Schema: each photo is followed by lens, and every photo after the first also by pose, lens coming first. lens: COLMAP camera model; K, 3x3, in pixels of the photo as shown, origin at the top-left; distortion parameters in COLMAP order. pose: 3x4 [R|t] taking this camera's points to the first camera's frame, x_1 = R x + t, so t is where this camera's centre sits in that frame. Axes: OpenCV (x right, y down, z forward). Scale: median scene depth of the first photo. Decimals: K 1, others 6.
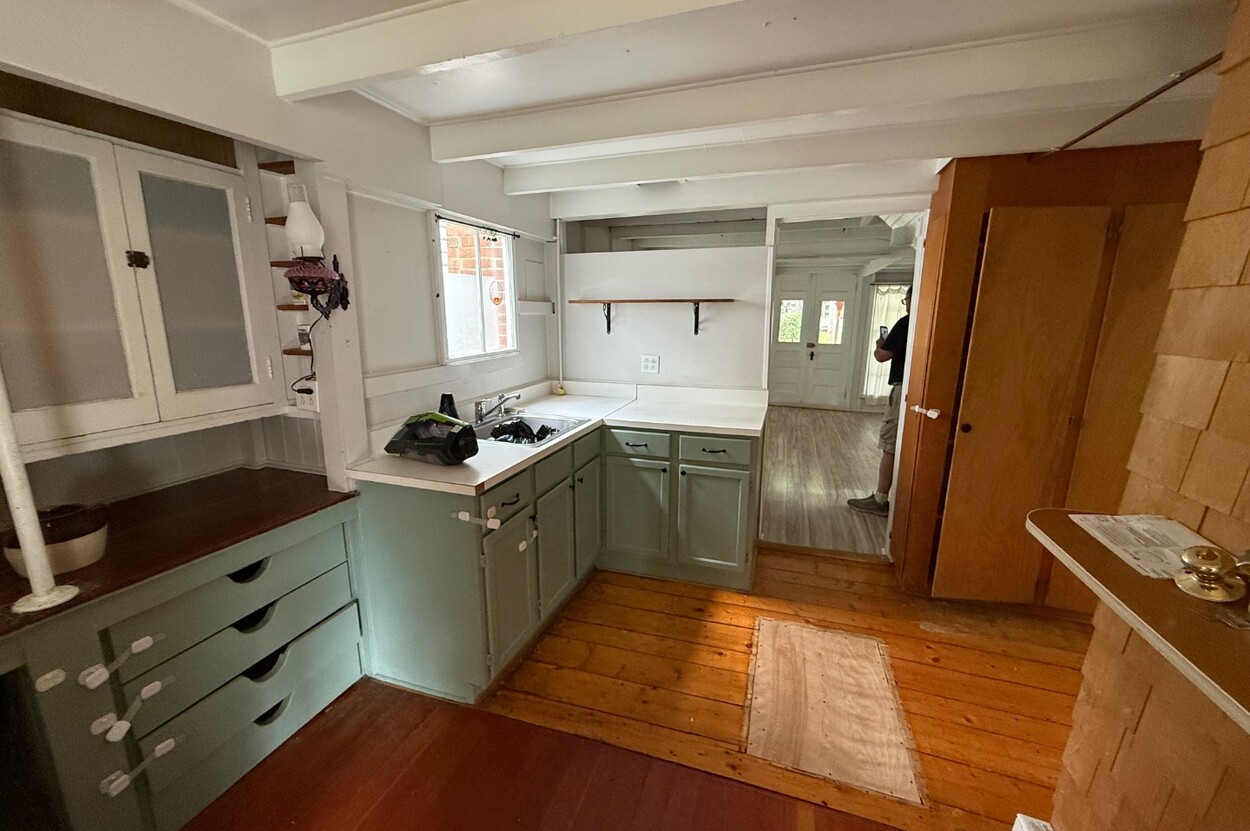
lens RADIAL K [[495.7, 0, 620.3], [0, 495.7, 415.0], [0, 0, 1]] dist [0.002235, -0.000970]
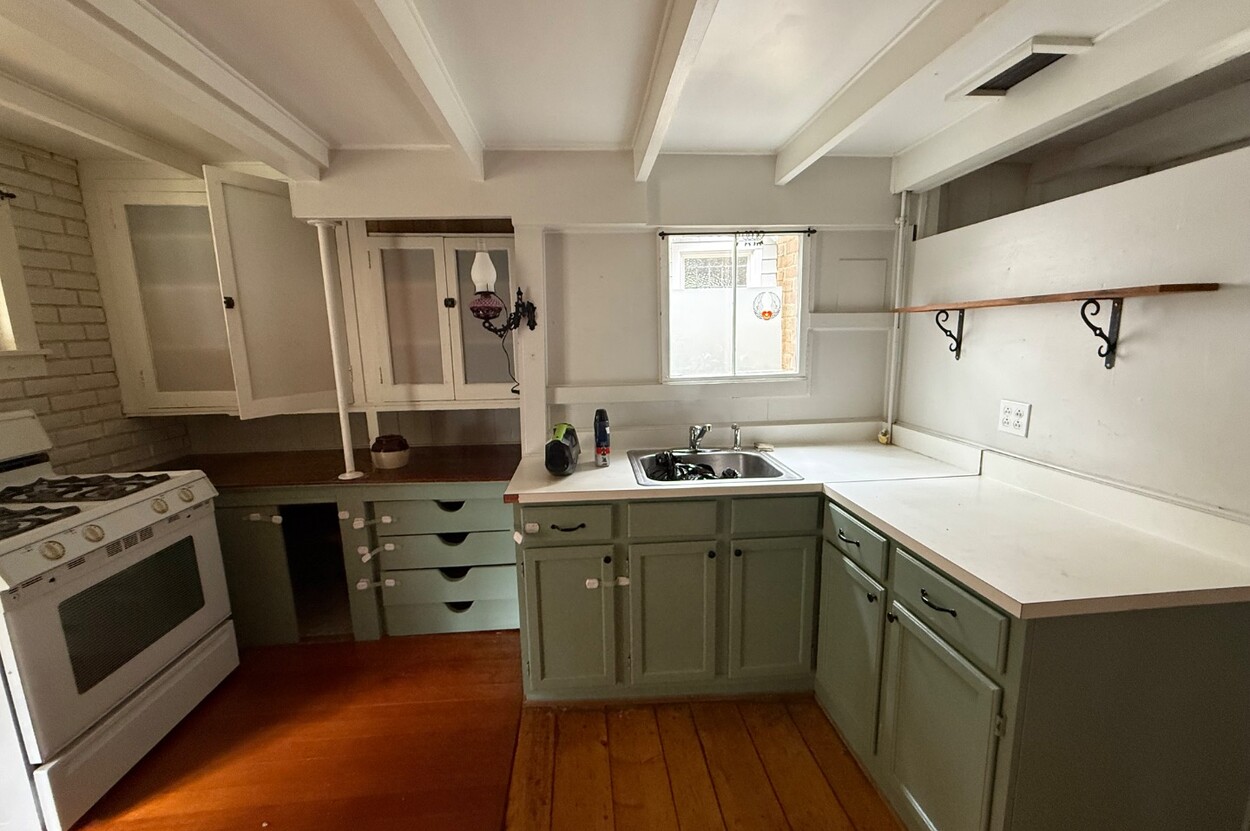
lens RADIAL K [[495.7, 0, 627.3], [0, 495.7, 417.2], [0, 0, 1]] dist [0.002235, -0.000970]
pose [[0.406195, 0.141344, -0.902789, 0.667554], [-0.170061, 0.982398, 0.077292, -0.129541], [0.897822, 0.122133, 0.423082, 0.690950]]
